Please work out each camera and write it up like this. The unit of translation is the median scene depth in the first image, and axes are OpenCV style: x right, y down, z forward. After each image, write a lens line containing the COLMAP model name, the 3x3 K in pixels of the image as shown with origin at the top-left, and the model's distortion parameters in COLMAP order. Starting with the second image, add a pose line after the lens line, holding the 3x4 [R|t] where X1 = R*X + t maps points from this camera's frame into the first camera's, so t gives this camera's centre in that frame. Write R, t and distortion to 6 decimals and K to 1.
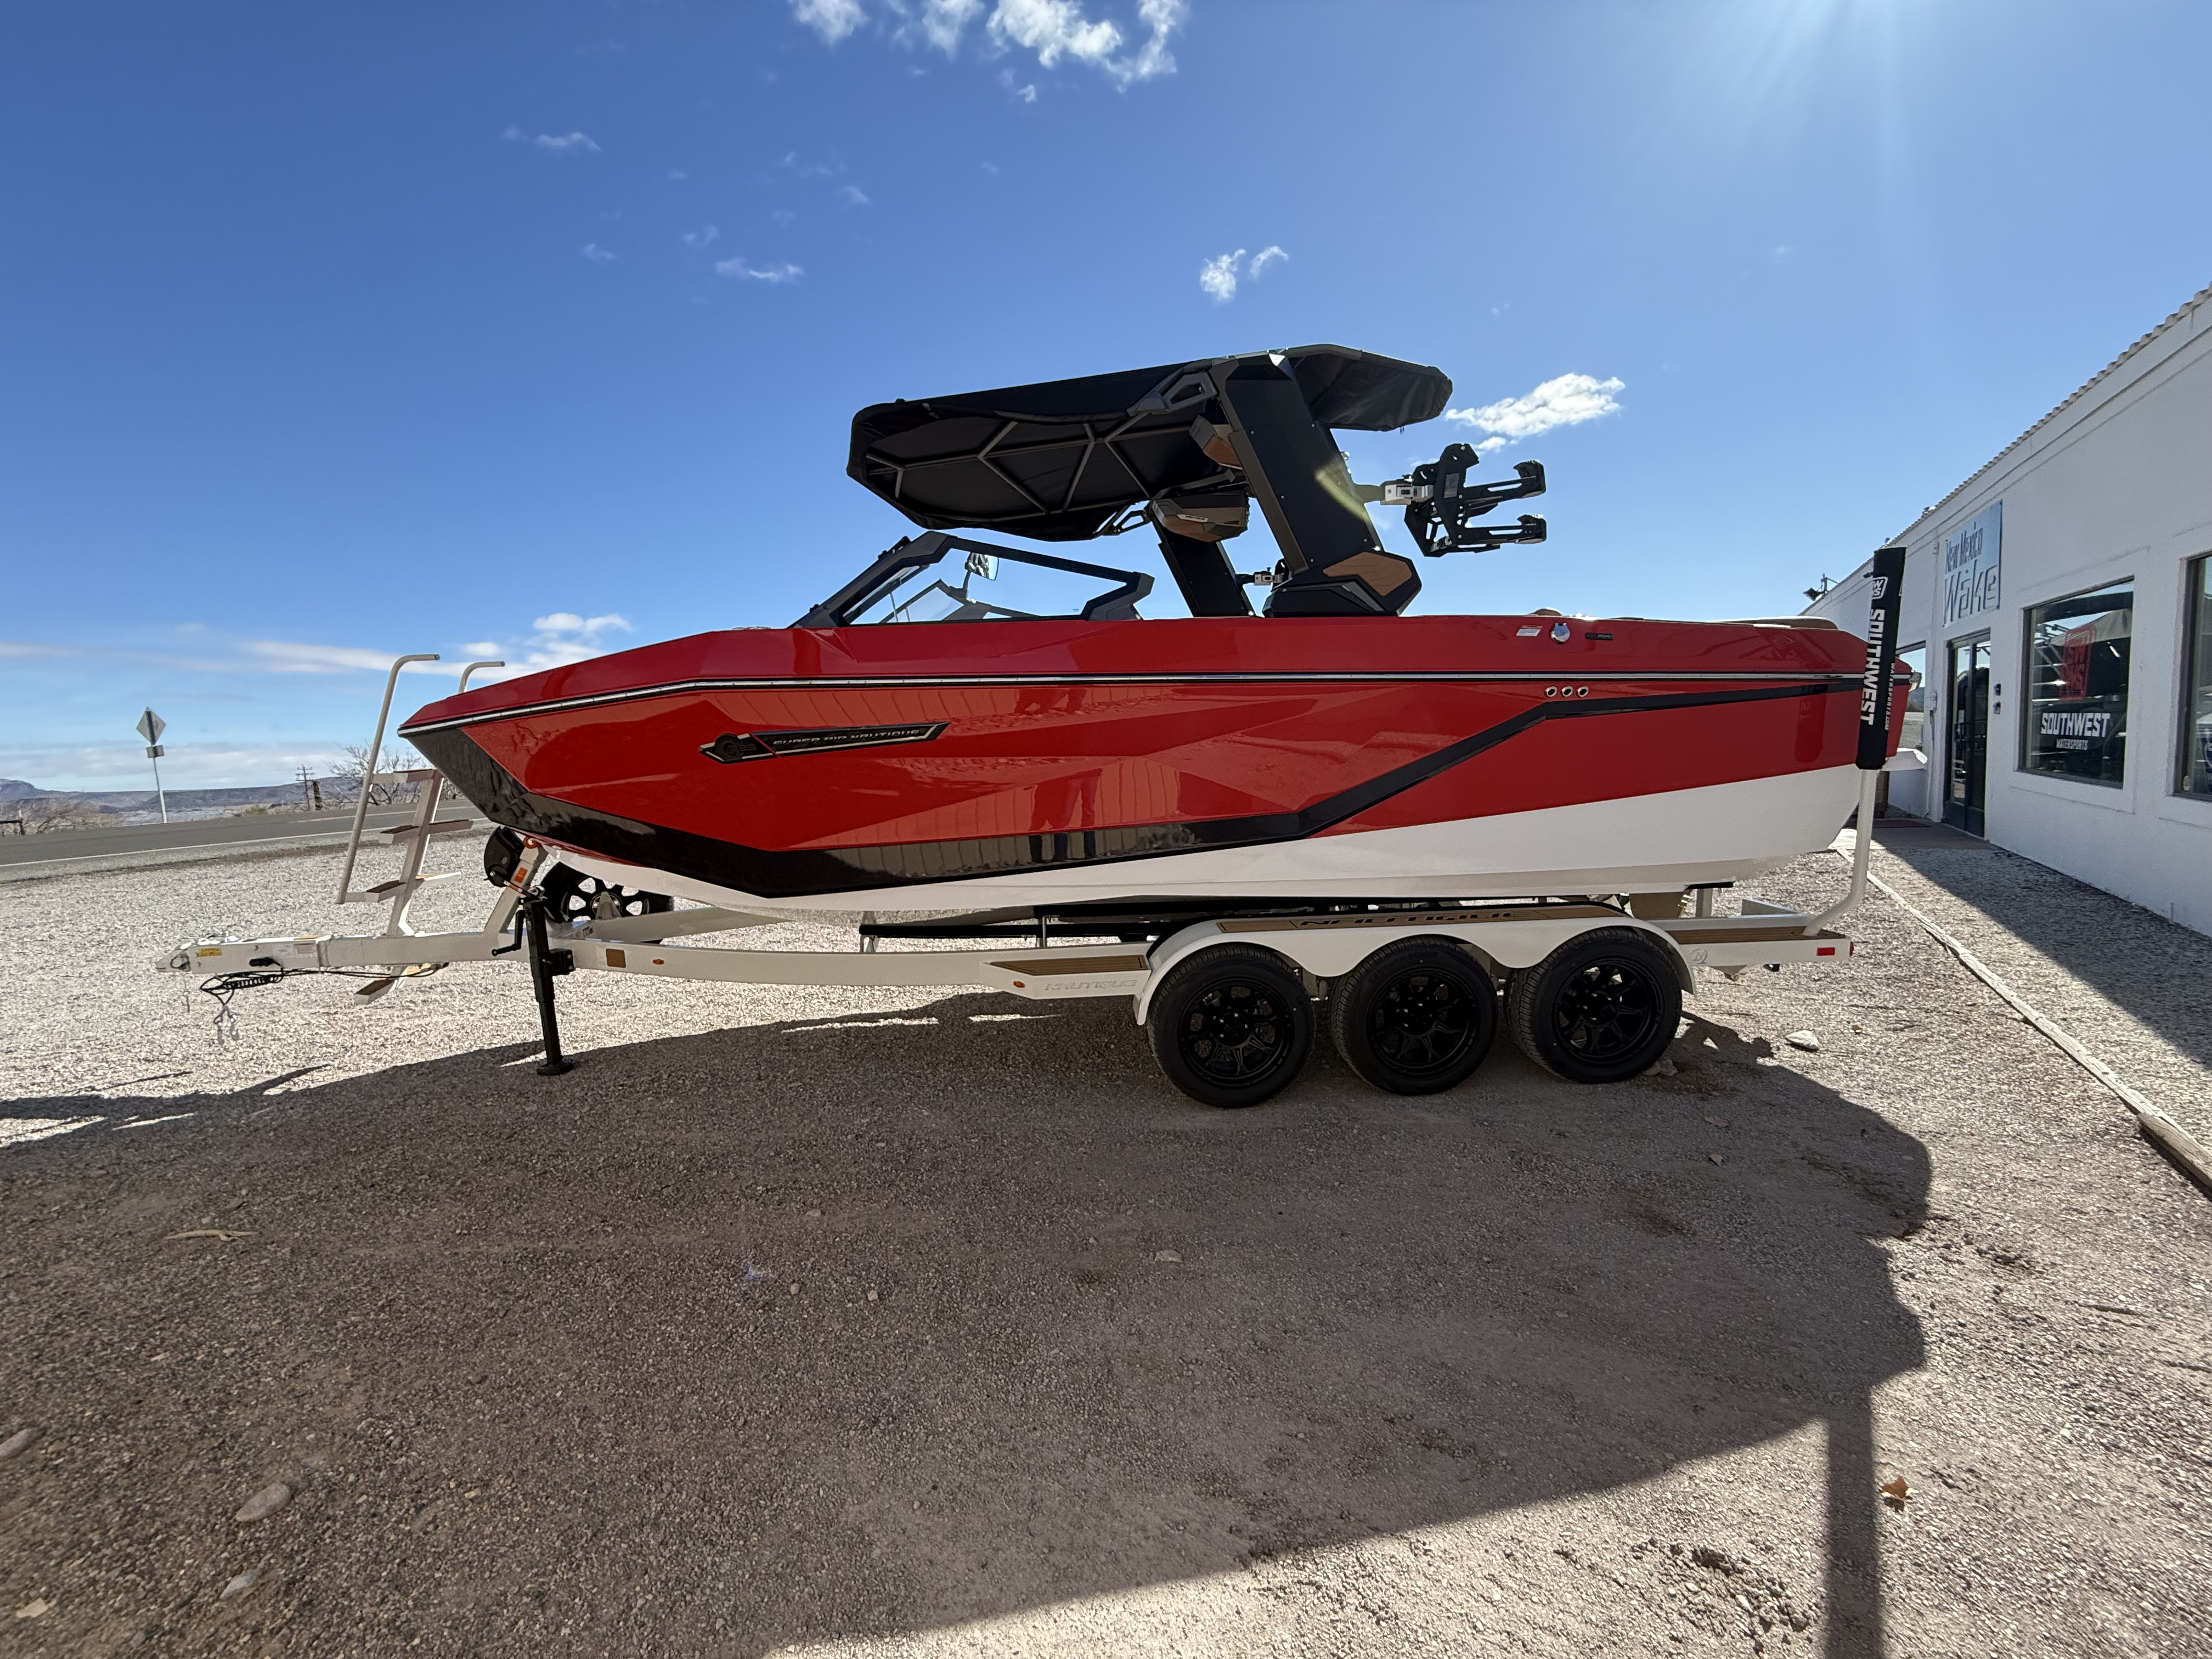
lens RADIAL K [[905.1, 0, 1088.8], [0, 905.1, 807.3], [0, 0, 1]] dist [-0.000378, -0.000089]
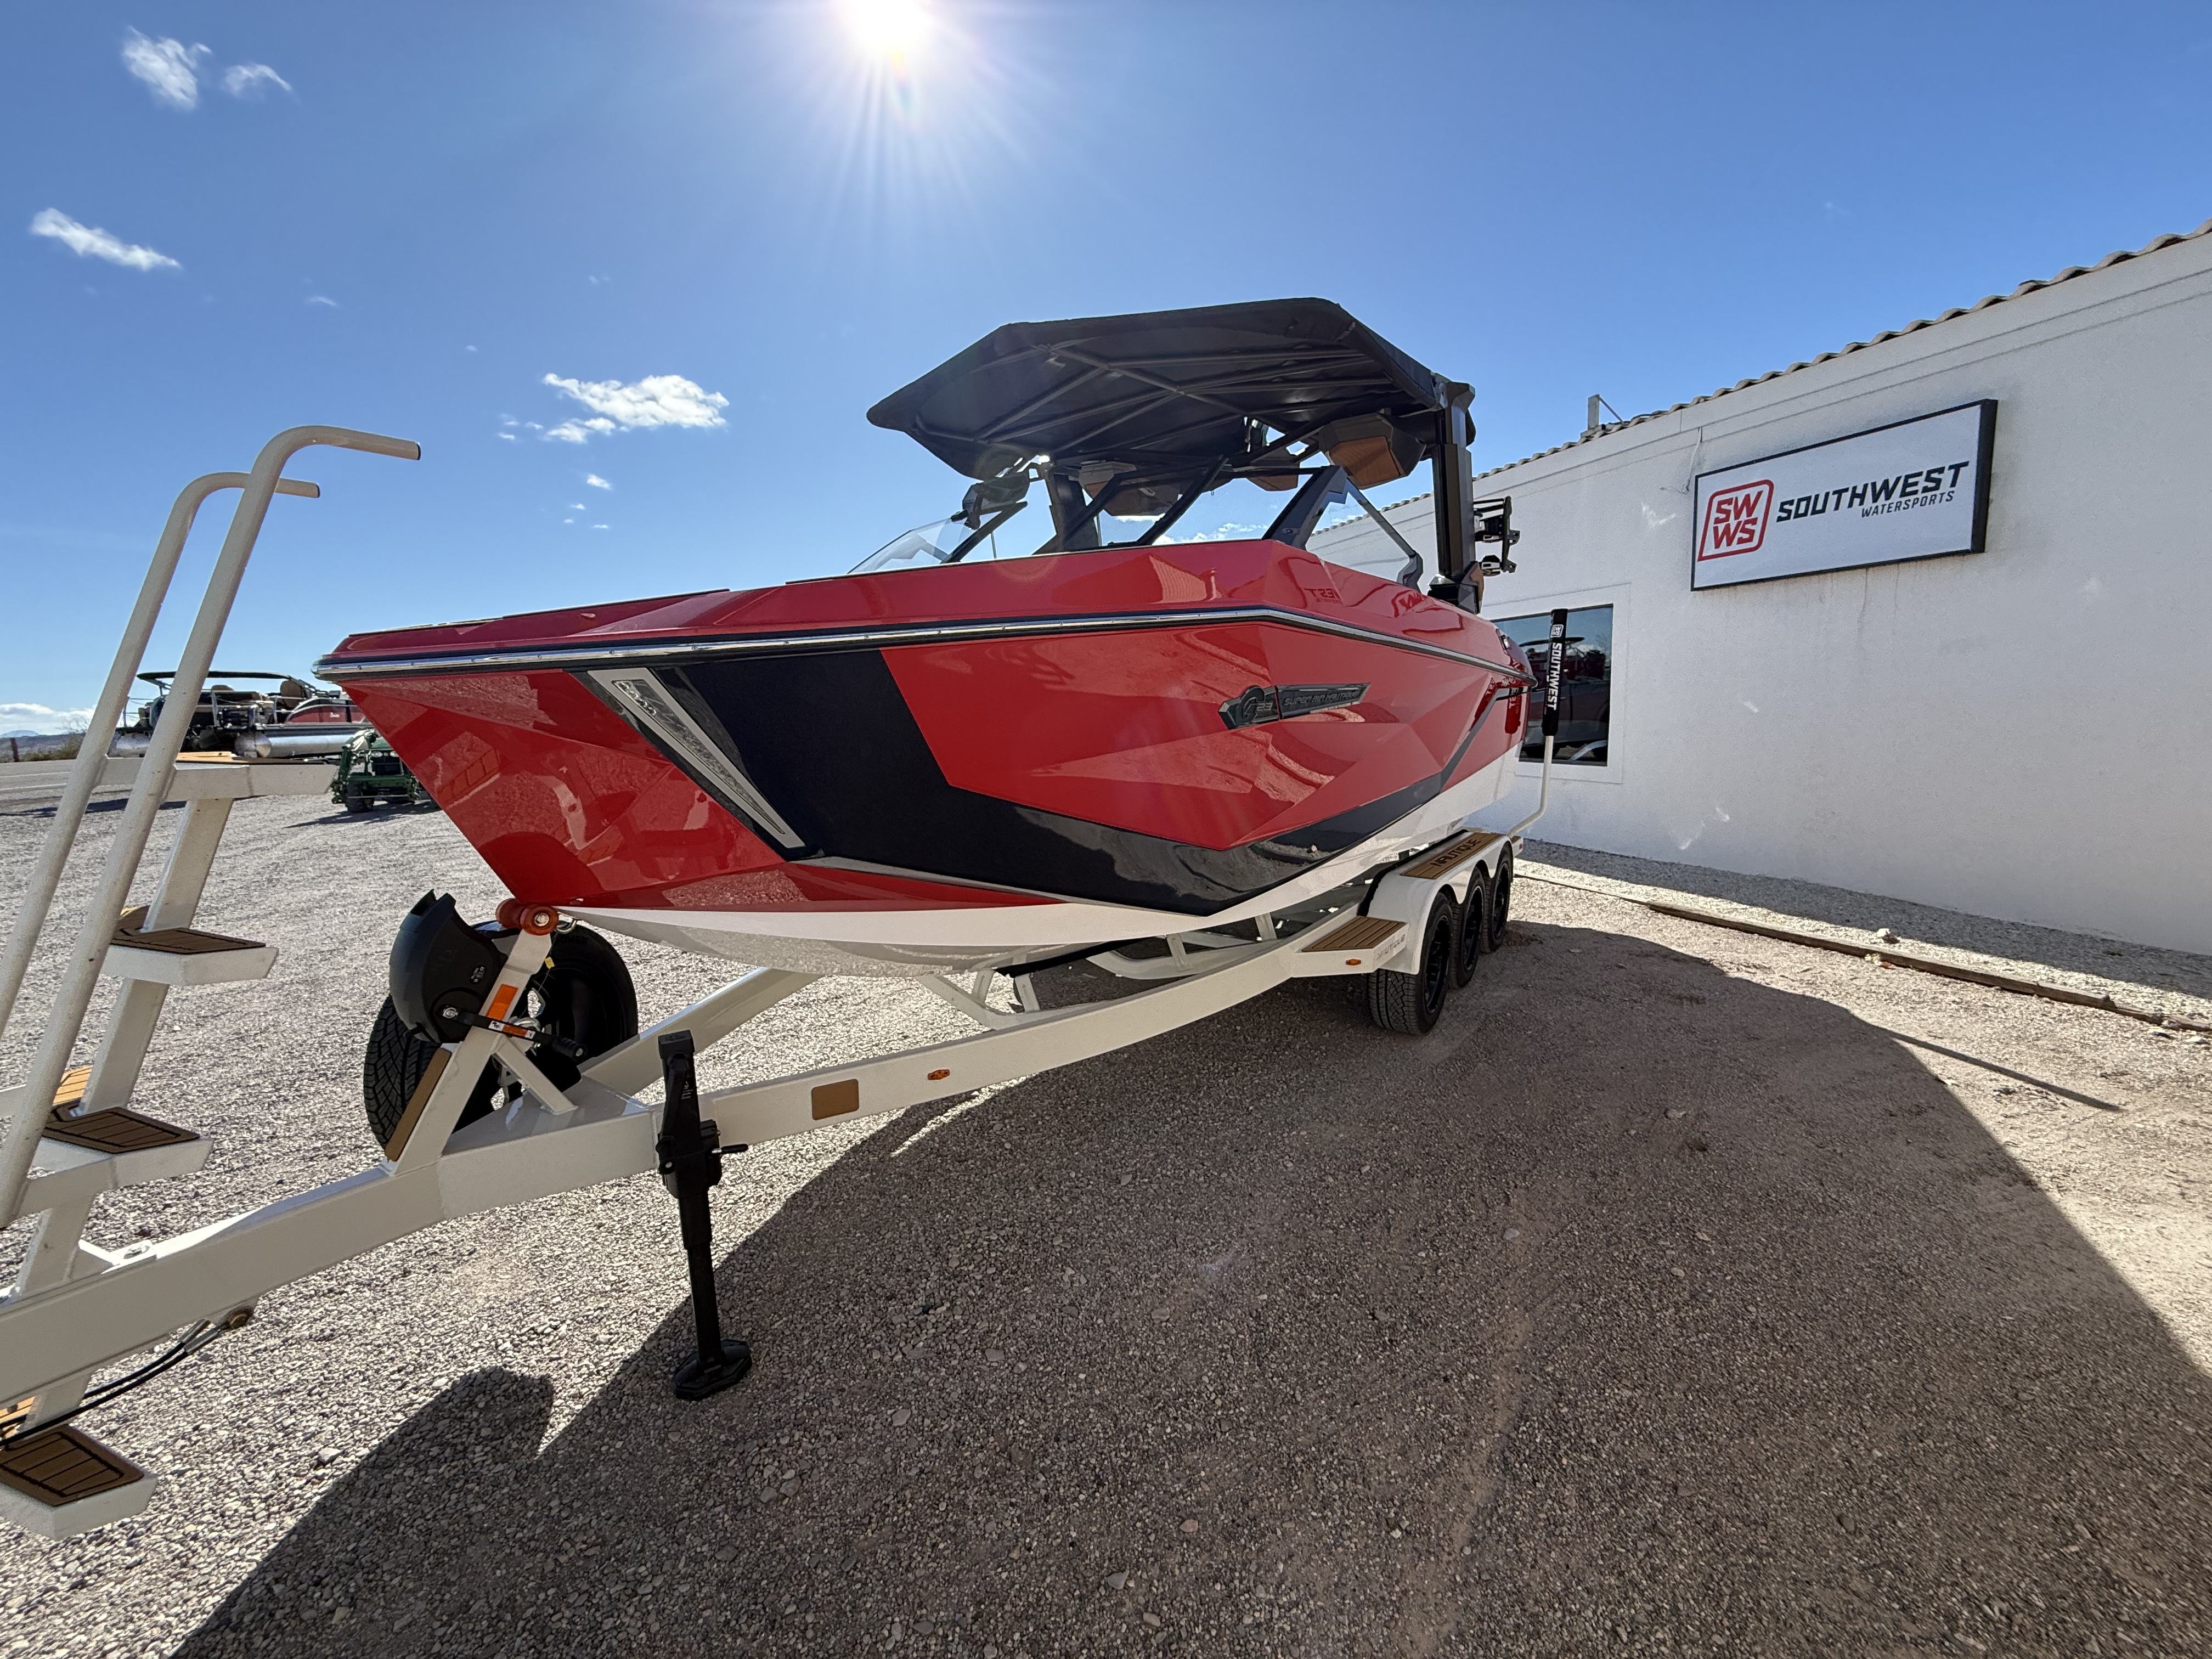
lens RADIAL K [[905.1, 0, 1087.9], [0, 905.1, 835.4], [0, 0, 1]] dist [-0.000378, -0.000089]
pose [[0.587573, -0.088294, 0.804340, -1.629238], [0.063463, 0.995995, 0.062972, -0.027794], [-0.806679, 0.014045, 0.590823, 1.077336]]
